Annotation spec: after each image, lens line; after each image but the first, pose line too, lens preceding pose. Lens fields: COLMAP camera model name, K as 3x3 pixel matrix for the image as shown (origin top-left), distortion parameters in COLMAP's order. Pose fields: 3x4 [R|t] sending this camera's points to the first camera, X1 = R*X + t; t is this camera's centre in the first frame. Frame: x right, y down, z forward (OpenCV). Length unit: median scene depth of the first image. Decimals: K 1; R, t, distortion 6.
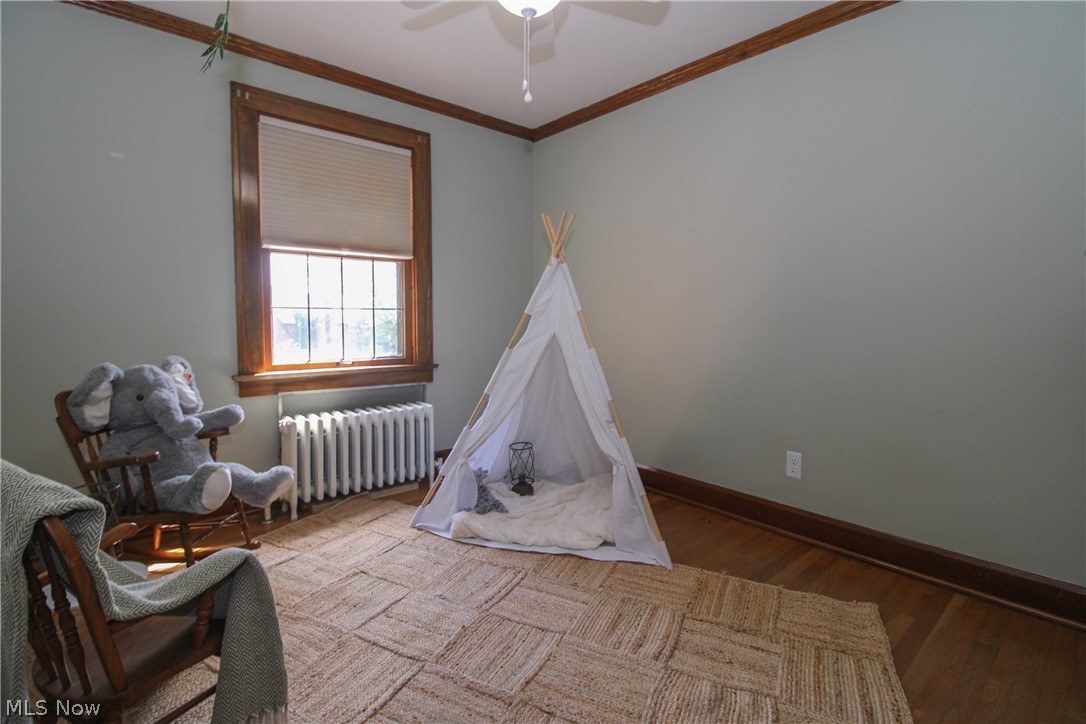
lens RADIAL K [[511.9, 0, 548.9], [0, 511.9, 347.2], [0, 0, 1]] dist [0.001019, -0.012509]
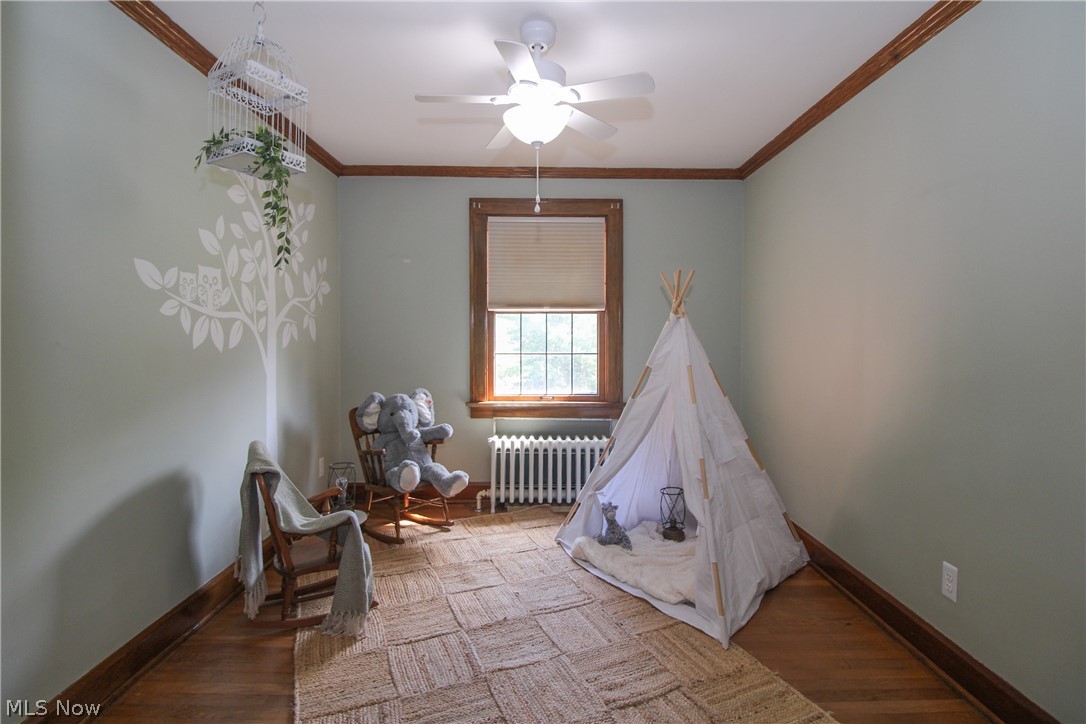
lens RADIAL K [[526.7, 0, 545.1], [0, 526.7, 347.7], [0, 0, 1]] dist [0.001650, -0.014667]
pose [[0.760417, 0.012175, -0.649321, 0.537668], [-0.035887, 0.999084, -0.023294, -0.075066], [0.648442, 0.041015, 0.760158, 0.021941]]
